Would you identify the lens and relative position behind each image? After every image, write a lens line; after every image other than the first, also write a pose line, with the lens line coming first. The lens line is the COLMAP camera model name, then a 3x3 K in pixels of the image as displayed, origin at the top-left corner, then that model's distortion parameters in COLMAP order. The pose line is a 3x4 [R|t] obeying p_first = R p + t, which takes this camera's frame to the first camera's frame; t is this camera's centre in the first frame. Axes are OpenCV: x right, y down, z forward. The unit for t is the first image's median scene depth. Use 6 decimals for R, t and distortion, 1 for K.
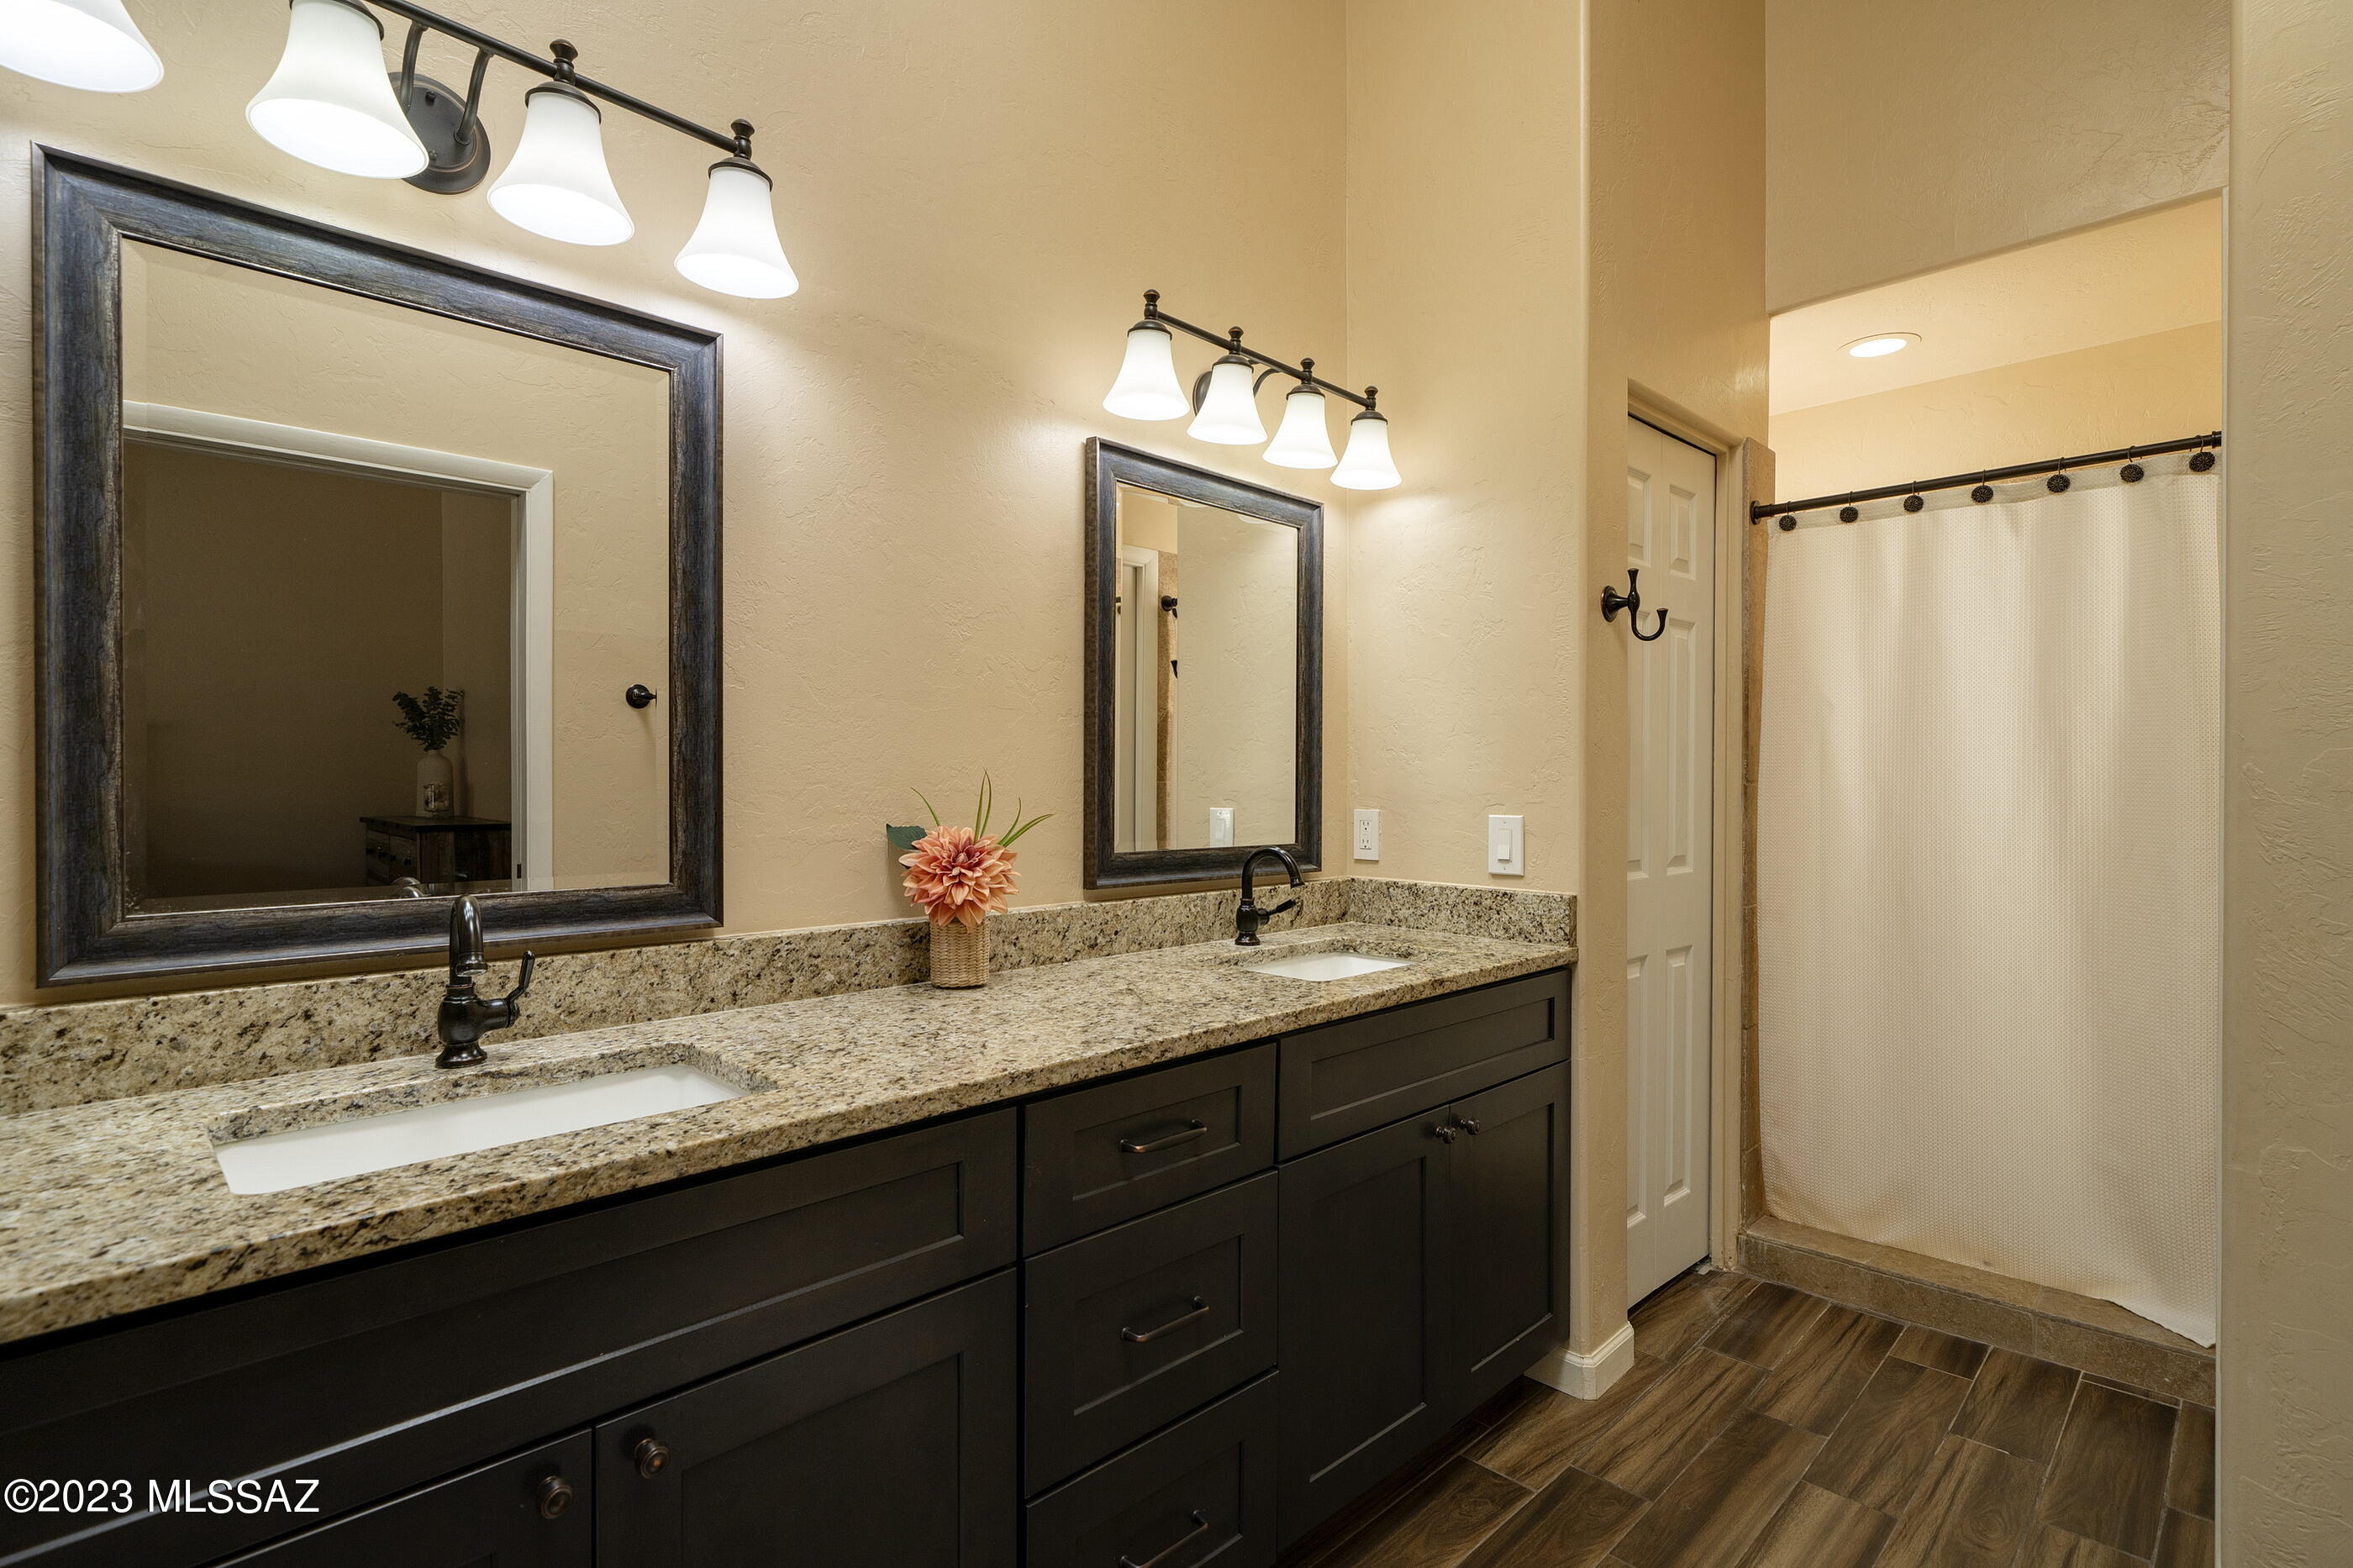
lens RADIAL K [[1138.2, 0, 1199.7], [0, 1138.2, 785.9], [0, 0, 1]] dist [0.000339, 0.000088]
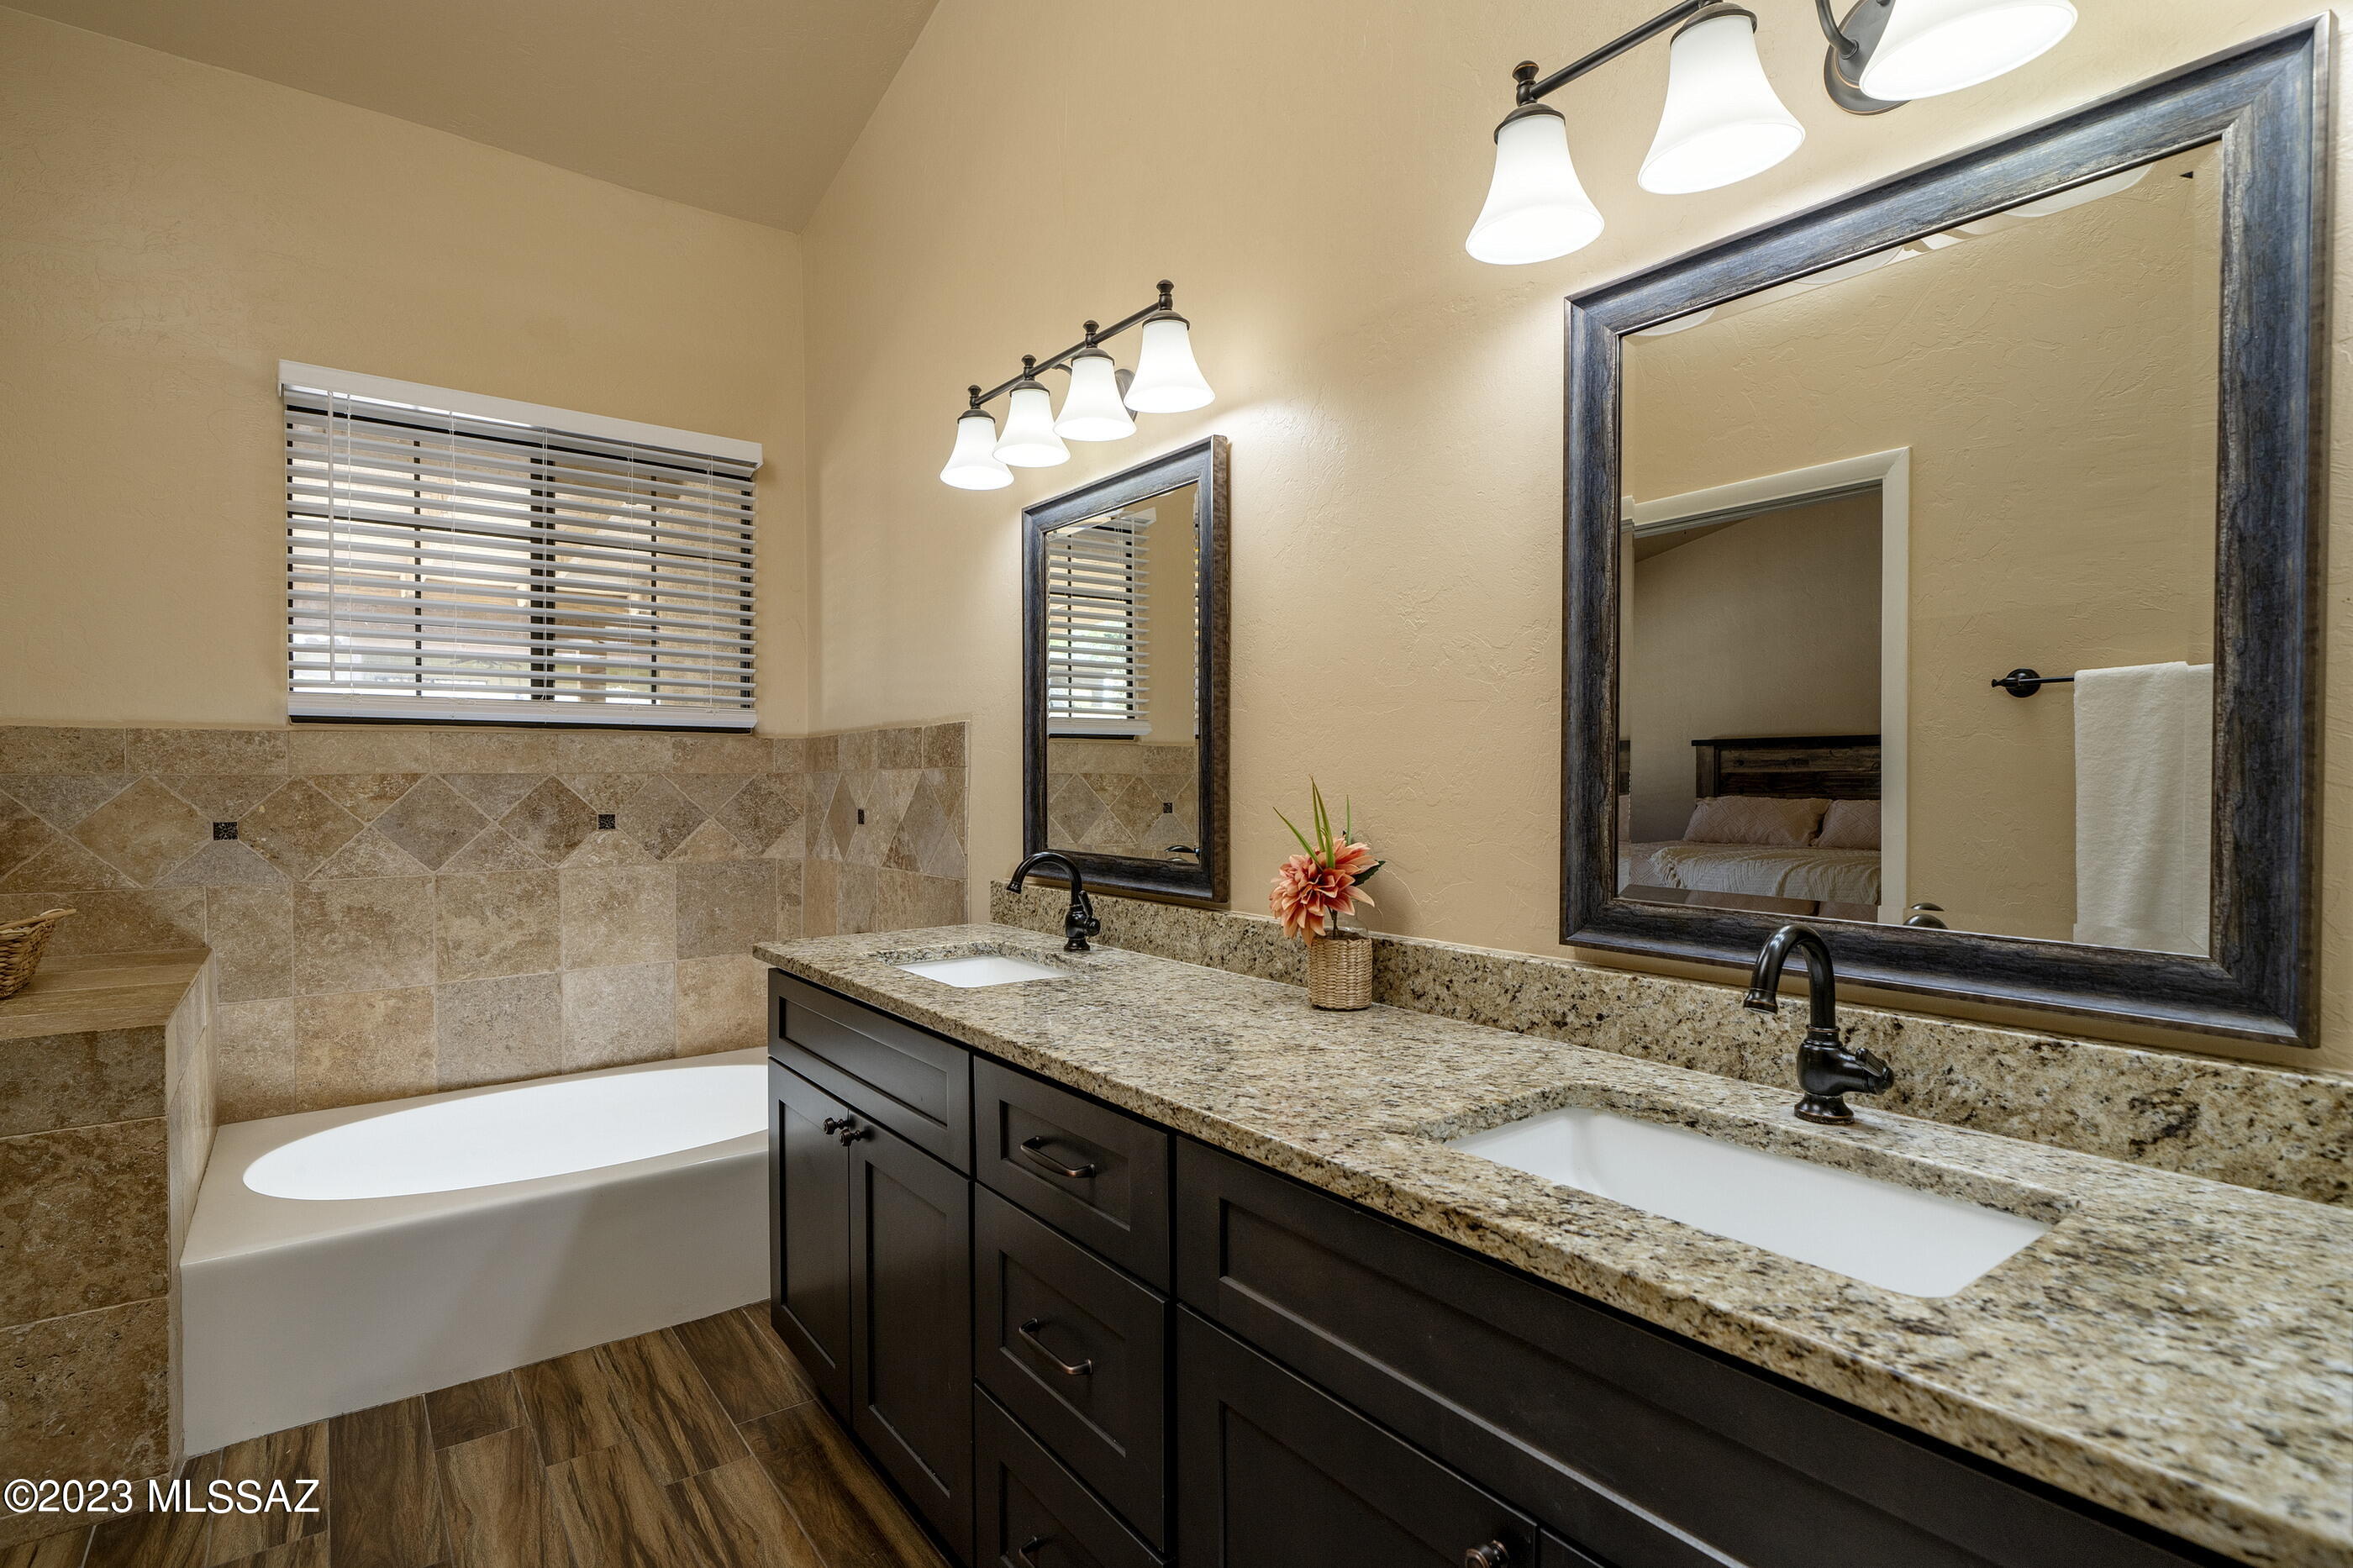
lens RADIAL K [[1138.2, 0, 1199.7], [0, 1138.2, 785.9], [0, 0, 1]] dist [0.000339, 0.000088]
pose [[-0.133255, 0.002724, -0.991078, 0.696666], [-0.008267, 0.999958, 0.003860, -0.008408], [0.991047, 0.008708, -0.133227, 0.958447]]
